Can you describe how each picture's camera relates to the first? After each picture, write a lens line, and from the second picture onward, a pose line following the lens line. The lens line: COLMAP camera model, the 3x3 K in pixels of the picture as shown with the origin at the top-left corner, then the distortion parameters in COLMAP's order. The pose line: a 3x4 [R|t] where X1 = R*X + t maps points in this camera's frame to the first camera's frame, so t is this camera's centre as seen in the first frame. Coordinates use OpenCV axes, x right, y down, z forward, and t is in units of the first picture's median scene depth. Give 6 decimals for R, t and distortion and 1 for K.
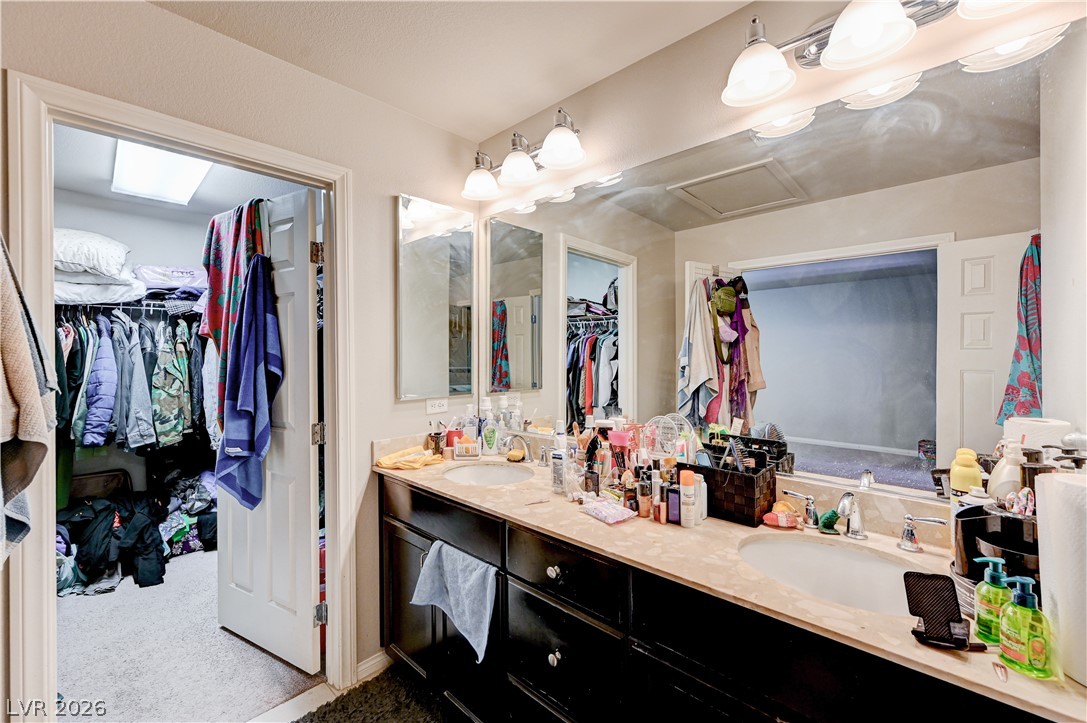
lens RADIAL K [[436.0, 0, 571.4], [0, 436.0, 359.7], [0, 0, 1]] dist [-0.002446, 0.000780]
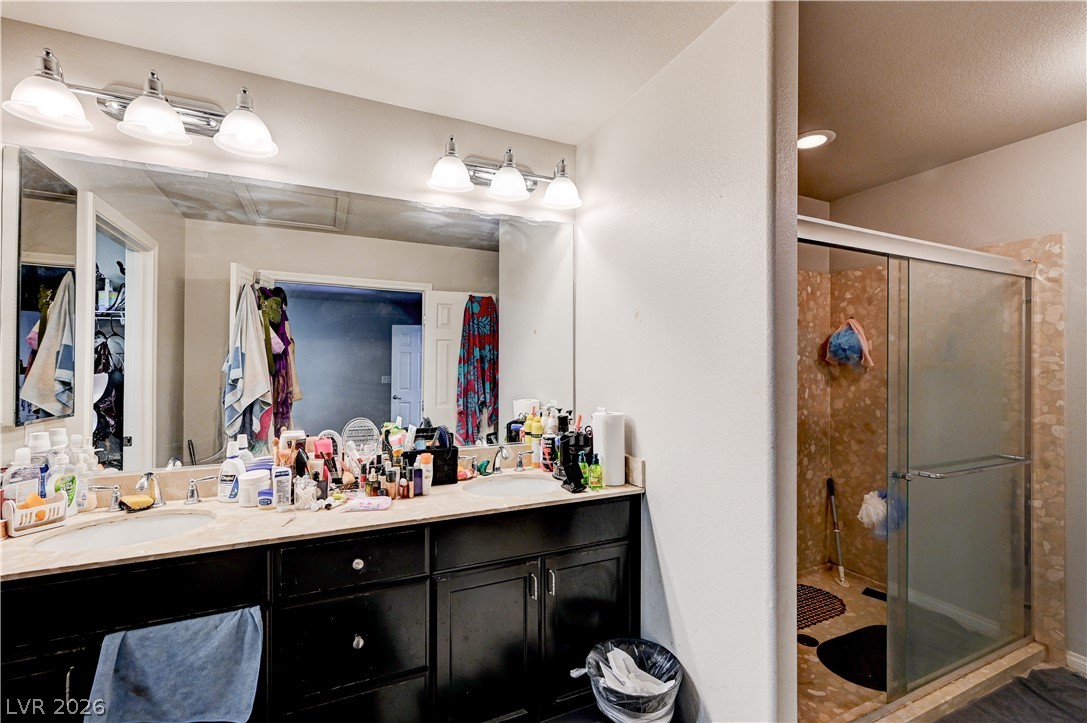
lens RADIAL K [[462.2, 0, 538.5], [0, 462.2, 361.1], [0, 0, 1]] dist [-0.000027, -0.000311]
pose [[0.401766, 0.014738, 0.915624, -0.565875], [0.007487, 0.999784, -0.019378, 0.001690], [-0.915712, 0.014641, 0.401569, 0.067114]]
